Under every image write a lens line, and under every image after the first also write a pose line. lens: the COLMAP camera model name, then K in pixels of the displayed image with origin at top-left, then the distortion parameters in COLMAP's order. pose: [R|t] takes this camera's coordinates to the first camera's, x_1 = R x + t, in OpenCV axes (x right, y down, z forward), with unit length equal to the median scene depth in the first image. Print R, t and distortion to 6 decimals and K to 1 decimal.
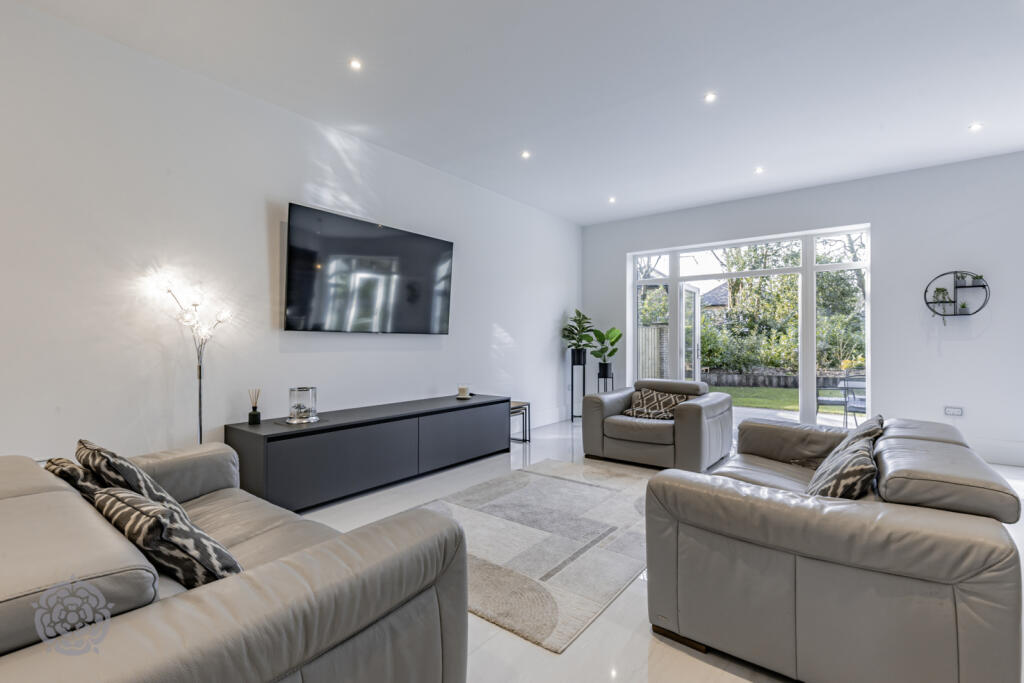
lens RADIAL K [[454.5, 0, 513.3], [0, 454.5, 338.3], [0, 0, 1]] dist [0.015726, -0.000356]
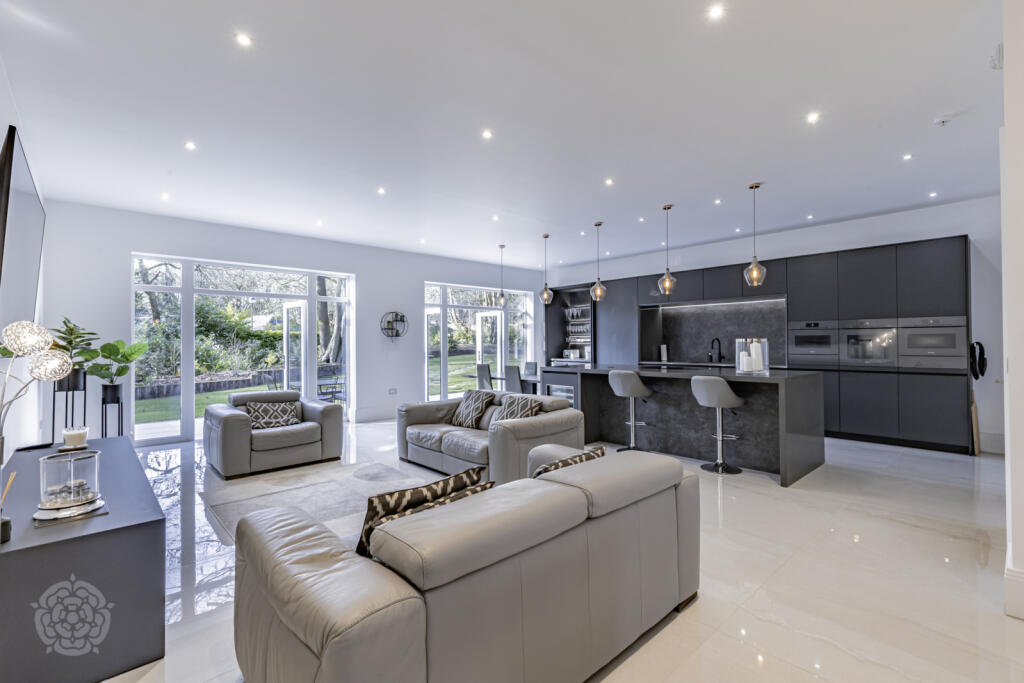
lens RADIAL K [[454.5, 0, 520.0], [0, 454.5, 339.7], [0, 0, 1]] dist [0.015726, -0.000356]
pose [[0.169901, 0.005456, 0.985446, -0.684161], [0.001423, 0.999982, -0.005782, -0.026679], [-0.985460, 0.002384, 0.169890, 0.231599]]
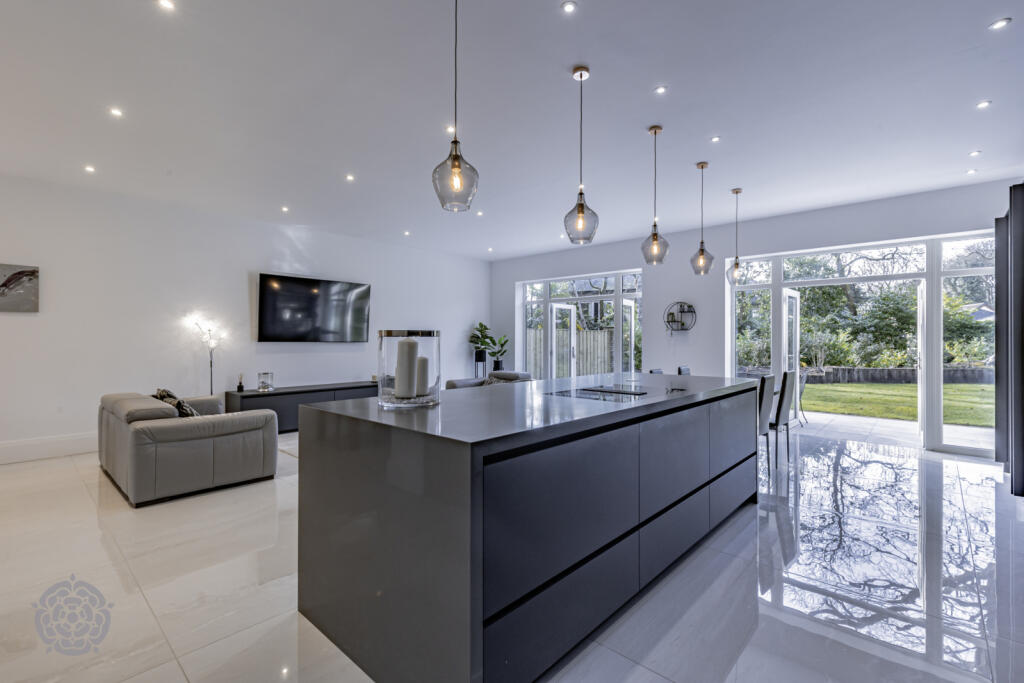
lens RADIAL K [[454.5, 0, 511.9], [0, 454.5, 332.6], [0, 0, 1]] dist [0.015726, -0.000356]
pose [[0.996405, -0.002200, -0.084687, 0.528563], [0.001458, 0.999960, -0.008831, -0.029071], [0.084703, 0.008675, 0.996368, -0.587265]]
